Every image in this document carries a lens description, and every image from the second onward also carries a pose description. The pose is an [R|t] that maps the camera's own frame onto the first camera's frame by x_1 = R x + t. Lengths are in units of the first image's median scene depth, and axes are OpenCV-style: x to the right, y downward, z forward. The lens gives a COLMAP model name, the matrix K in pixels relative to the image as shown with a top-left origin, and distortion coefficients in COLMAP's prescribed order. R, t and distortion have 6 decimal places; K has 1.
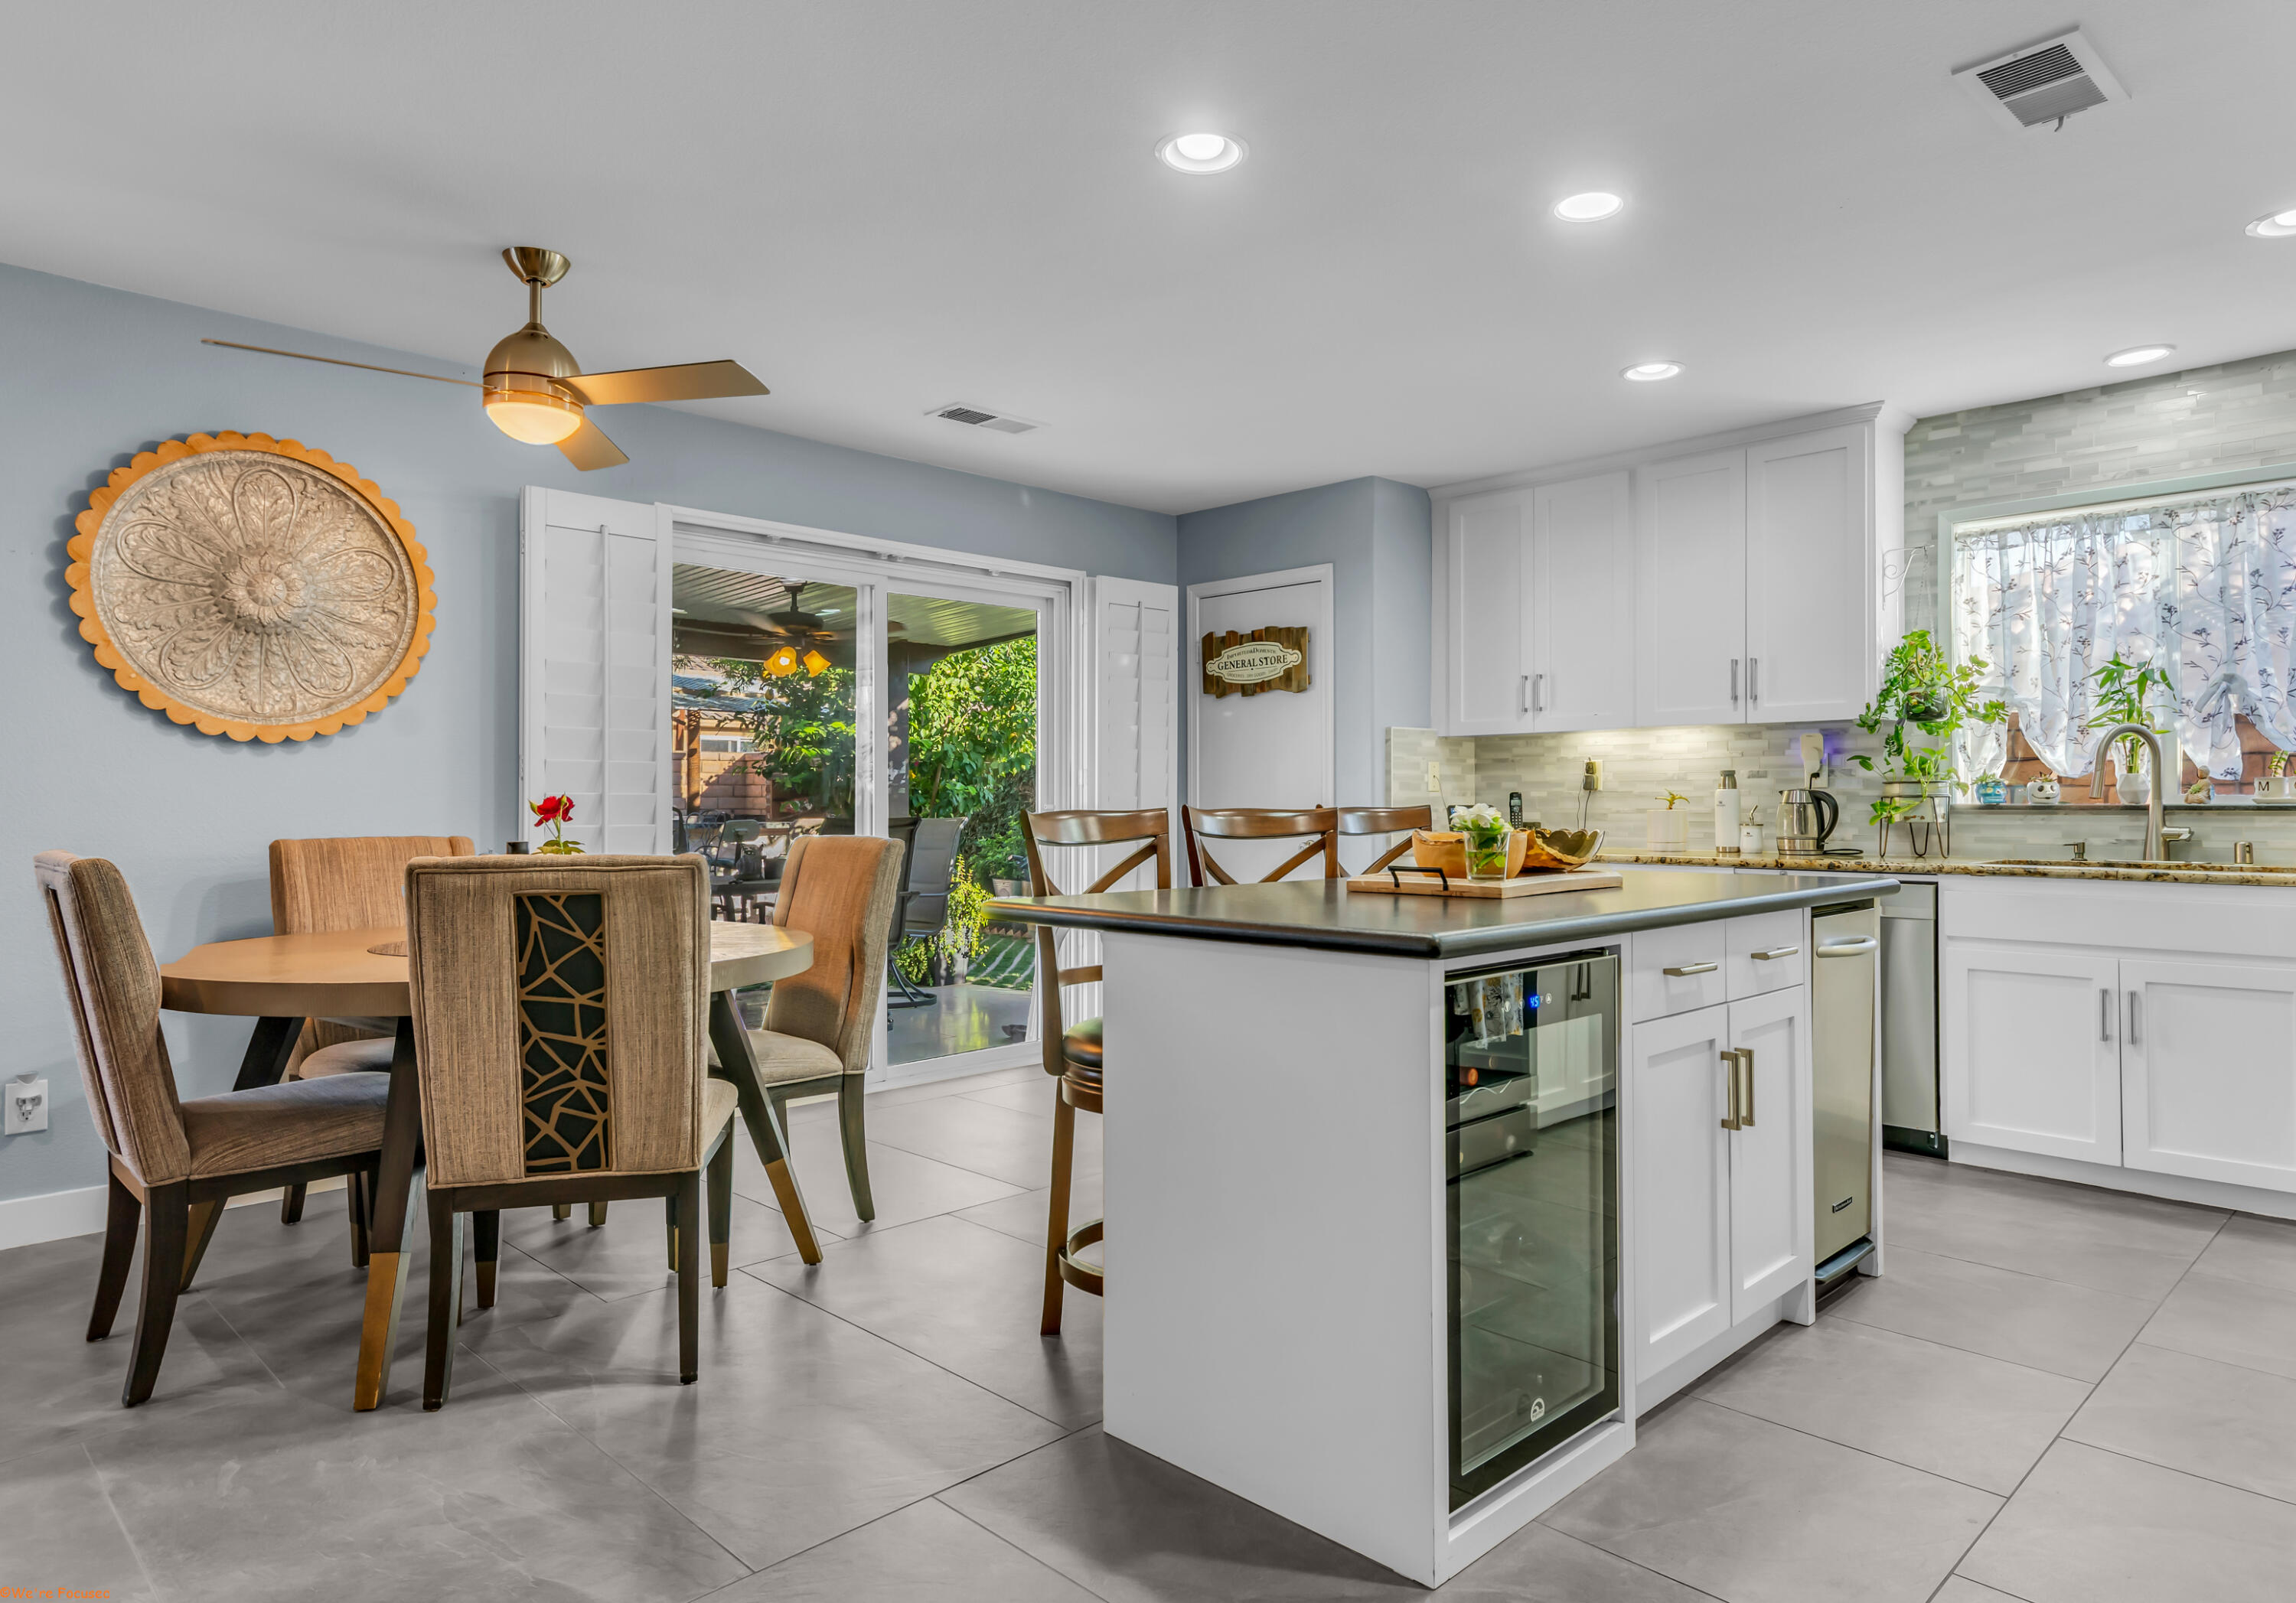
lens RADIAL K [[1368.1, 0, 1151.3], [0, 1368.1, 793.0], [0, 0, 1]] dist [0.007364, 0.000825]
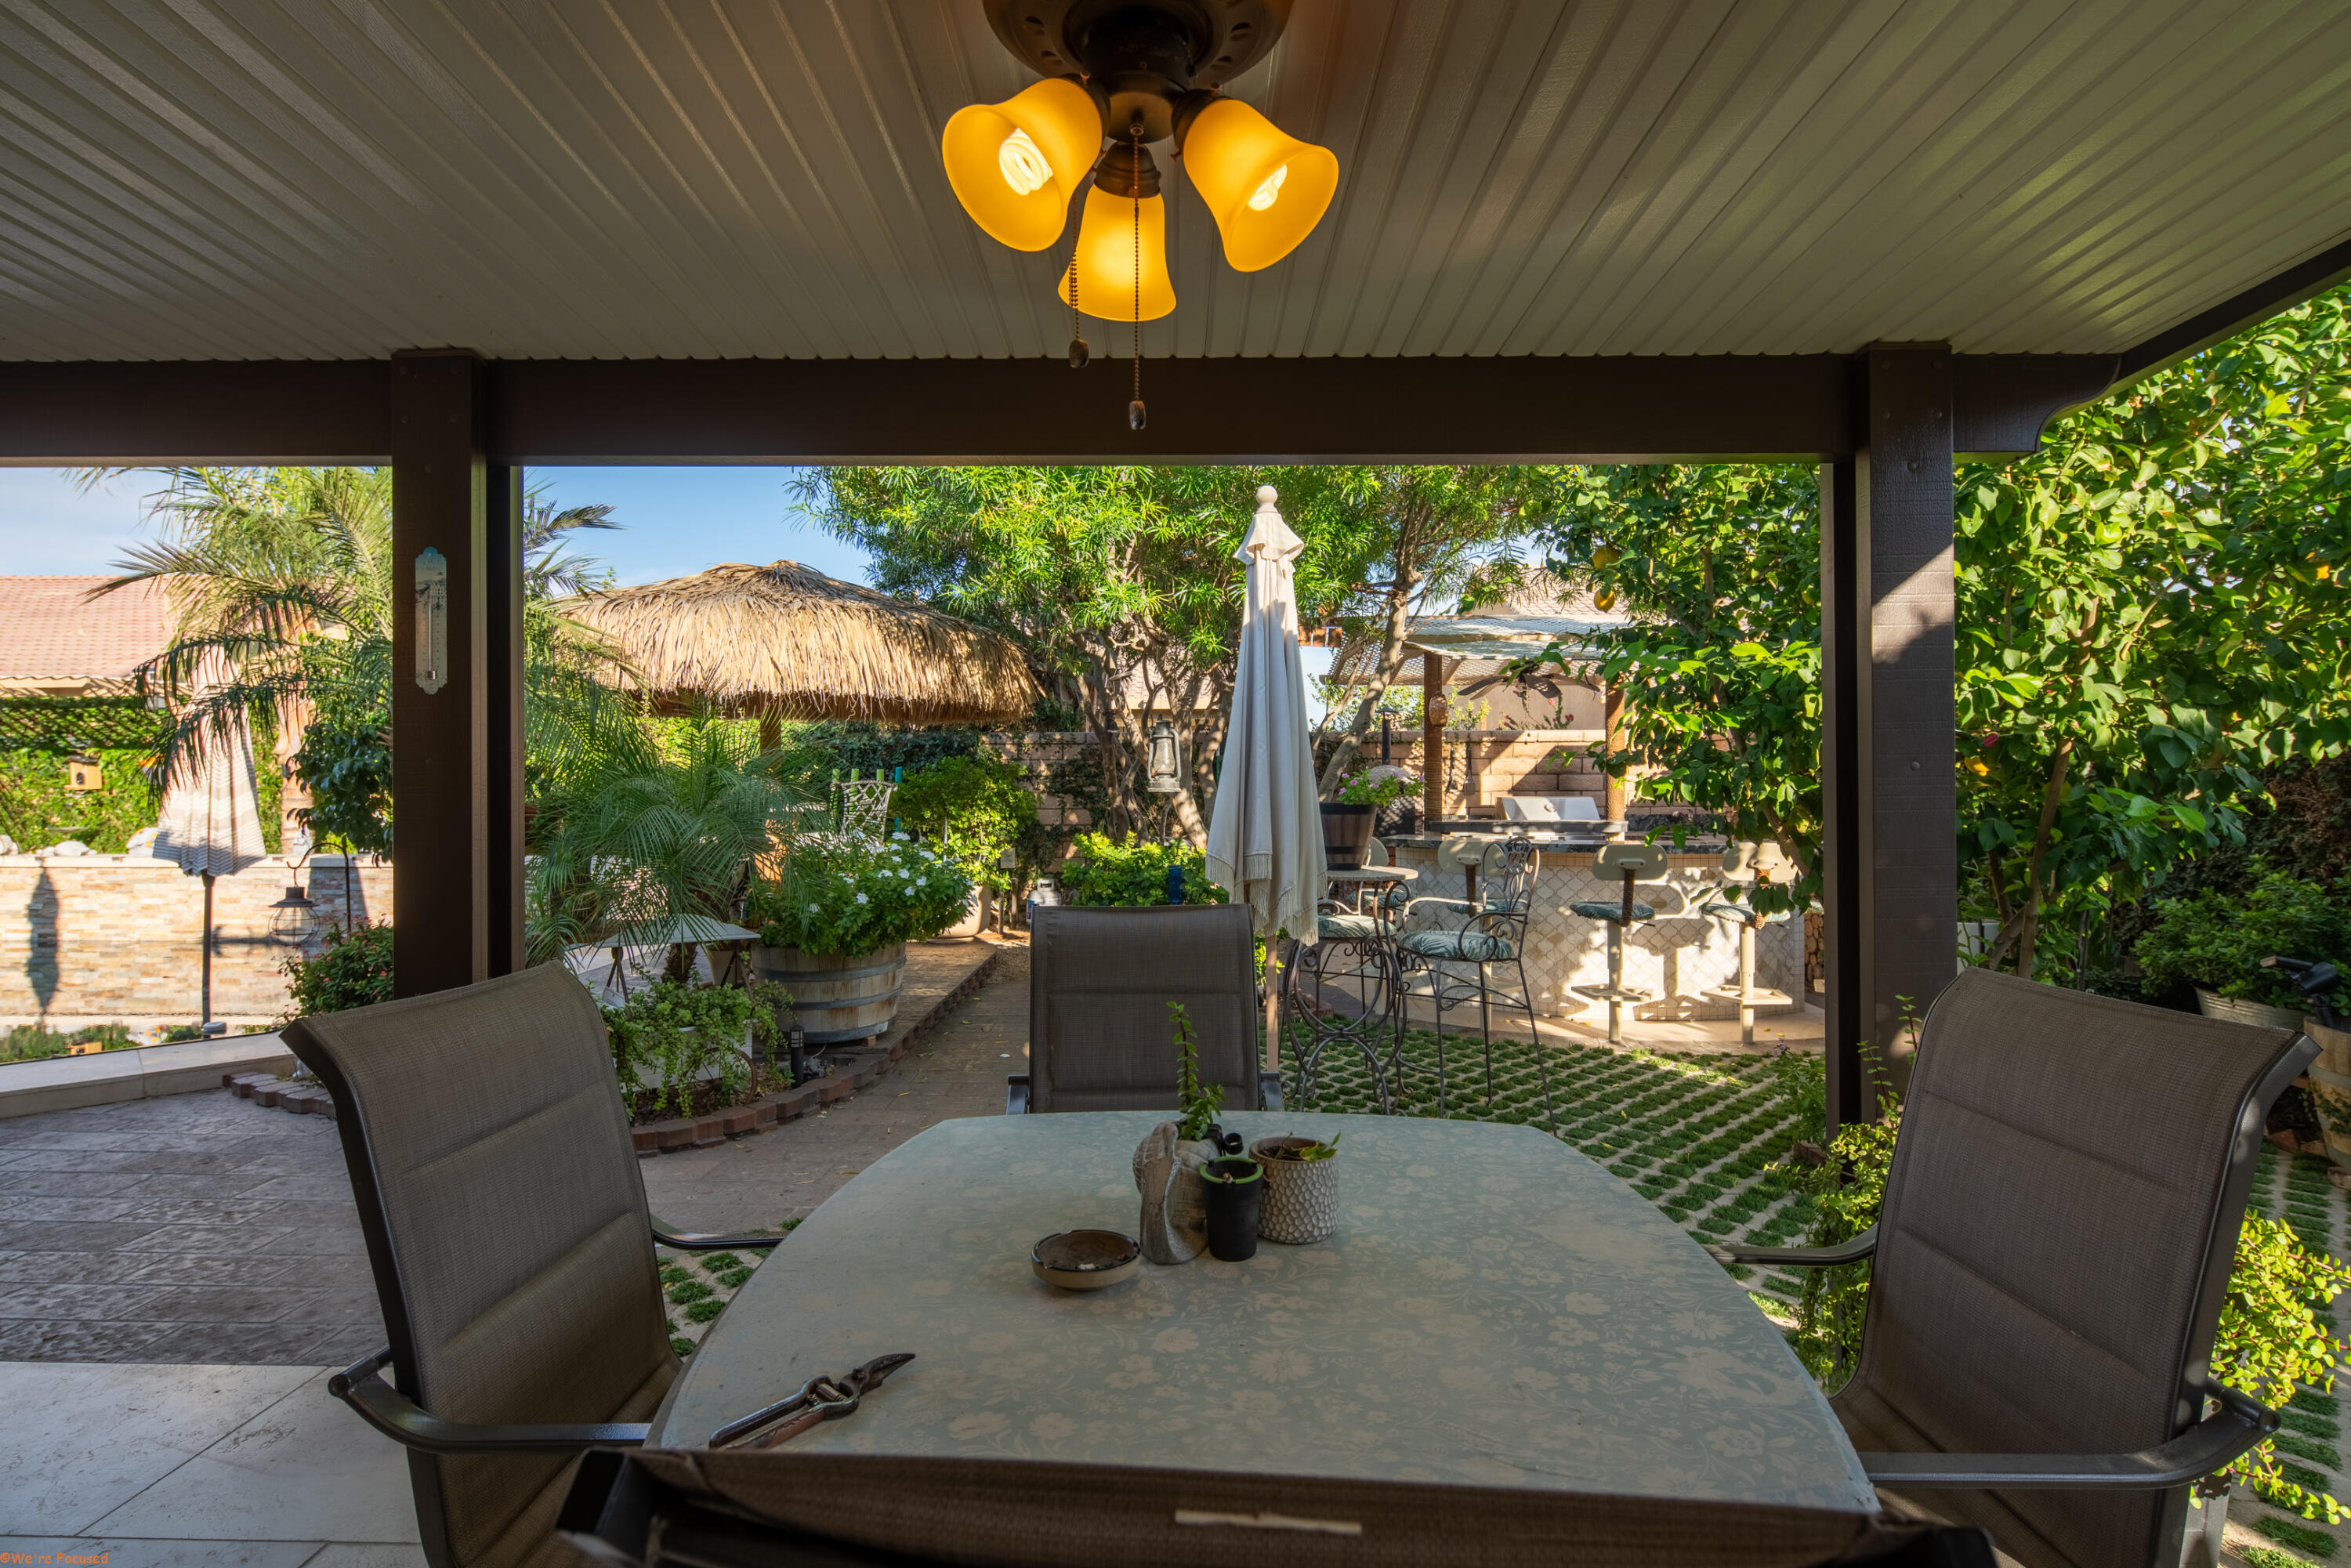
lens RADIAL K [[1123.0, 0, 1157.9], [0, 1123.0, 777.5], [0, 0, 1]] dist [-0.000319, -0.000512]
pose [[0.695488, -0.003791, -0.718528, -0.129279], [0.009742, 0.999944, 0.004154, -0.018020], [0.718472, -0.009889, 0.695486, 0.740010]]
